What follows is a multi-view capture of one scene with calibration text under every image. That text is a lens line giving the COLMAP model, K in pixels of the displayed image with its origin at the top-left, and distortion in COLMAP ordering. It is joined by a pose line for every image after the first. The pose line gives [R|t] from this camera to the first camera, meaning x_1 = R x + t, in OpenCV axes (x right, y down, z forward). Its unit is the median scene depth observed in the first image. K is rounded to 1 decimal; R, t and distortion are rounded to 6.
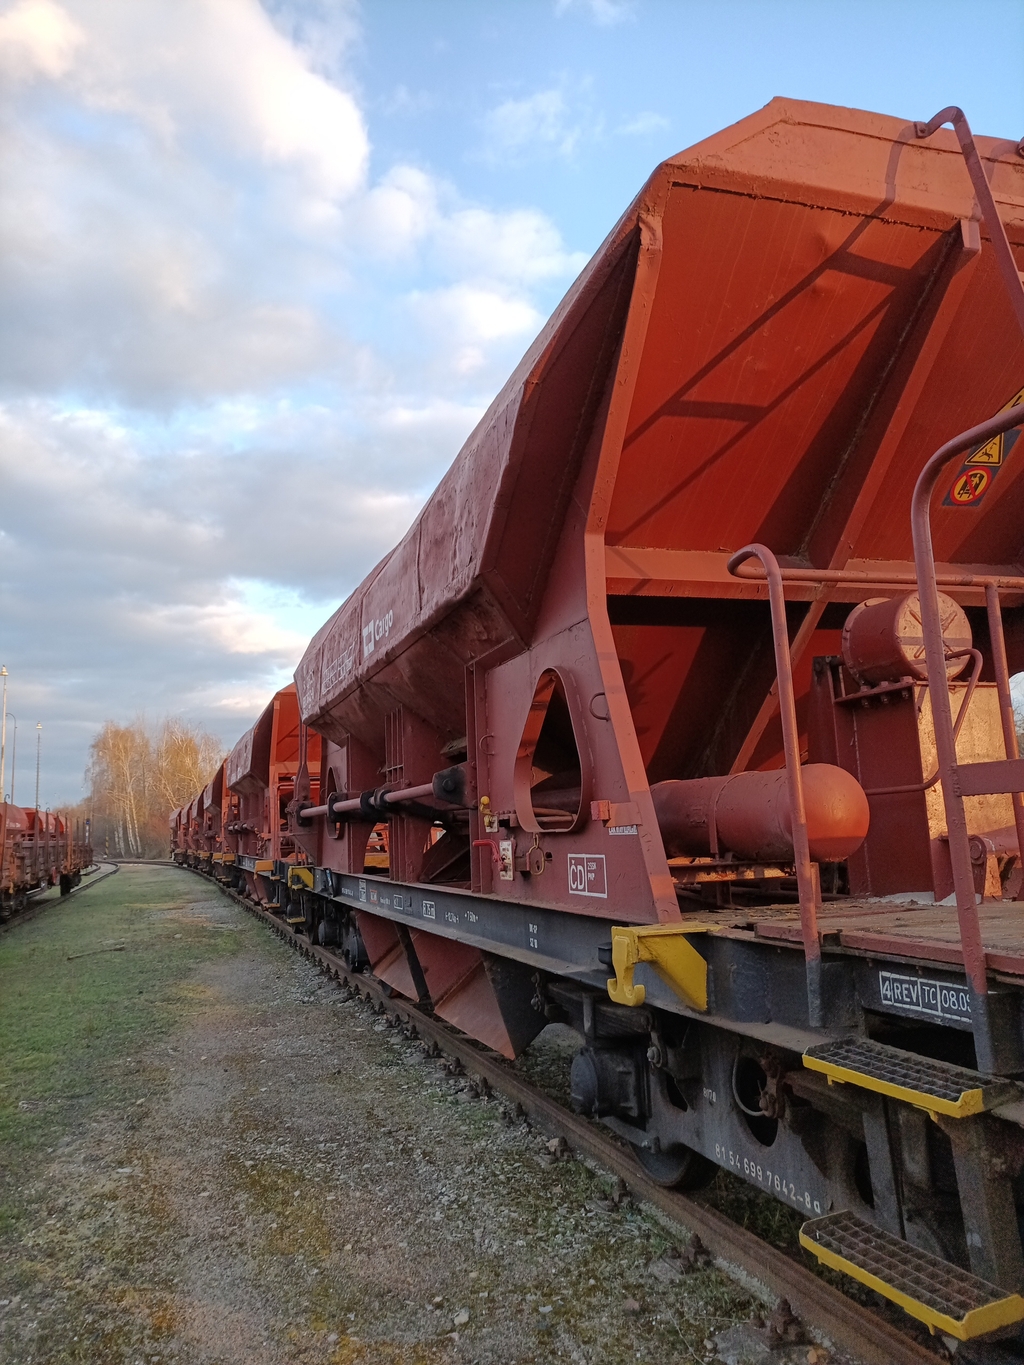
lens RADIAL K [[1025.4, 0, 523.3], [0, 1025.4, 671.3], [0, 0, 1]] dist [0.055539, -0.037861]
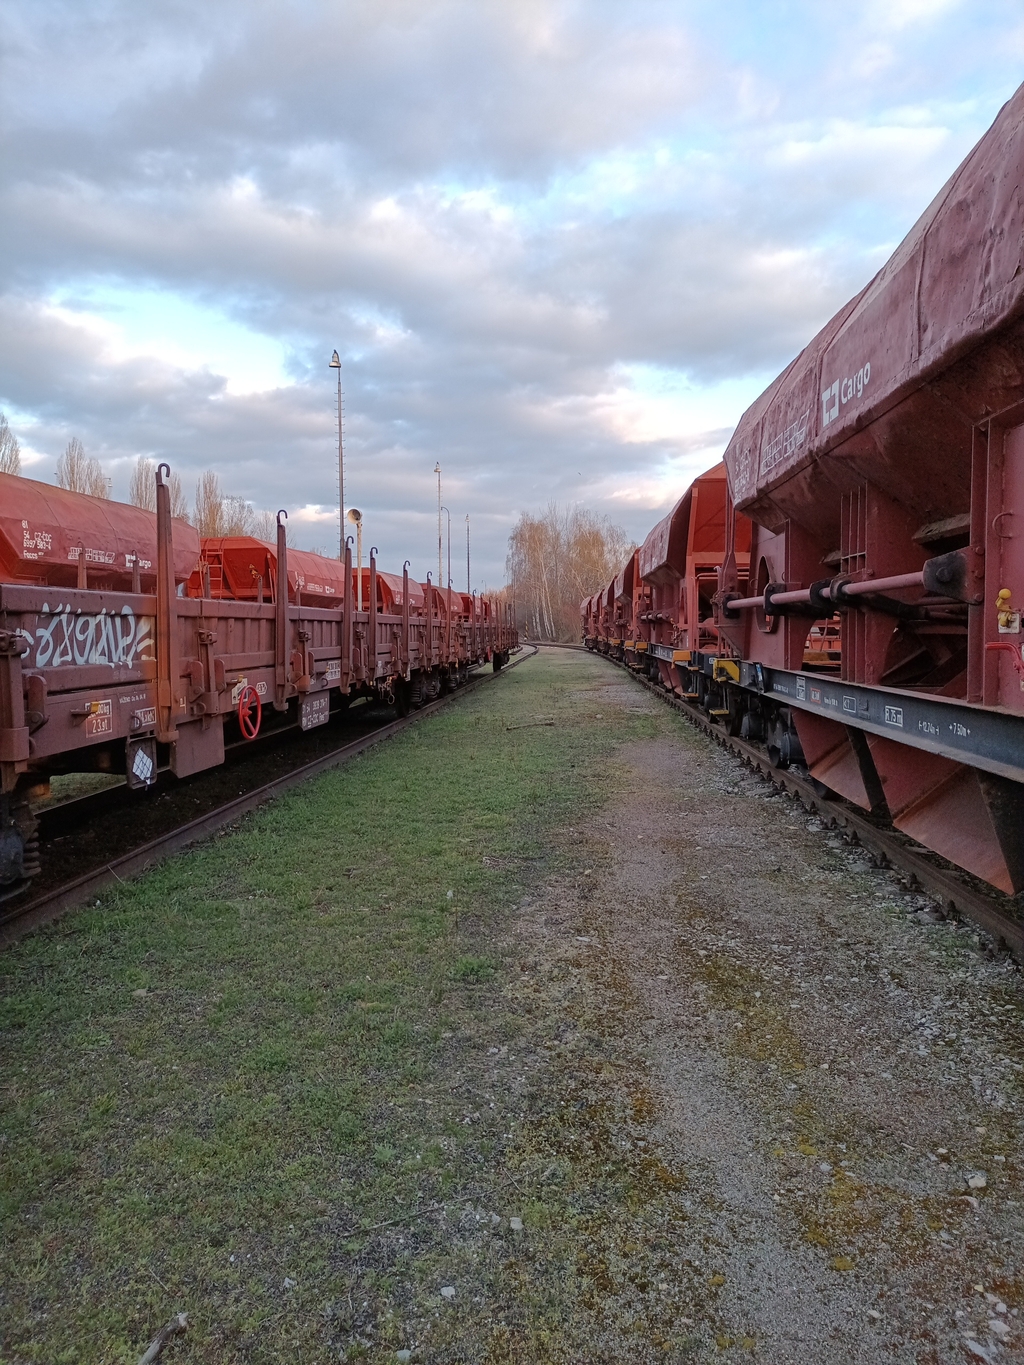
lens RADIAL K [[1025.4, 0, 509.7], [0, 1025.4, 689.4], [0, 0, 1]] dist [0.055539, -0.037861]
pose [[0.922191, 0.058120, -0.382342, -0.061826], [0.026172, 0.976998, 0.211638, 0.013440], [0.385848, -0.205177, 0.899458, 0.083191]]
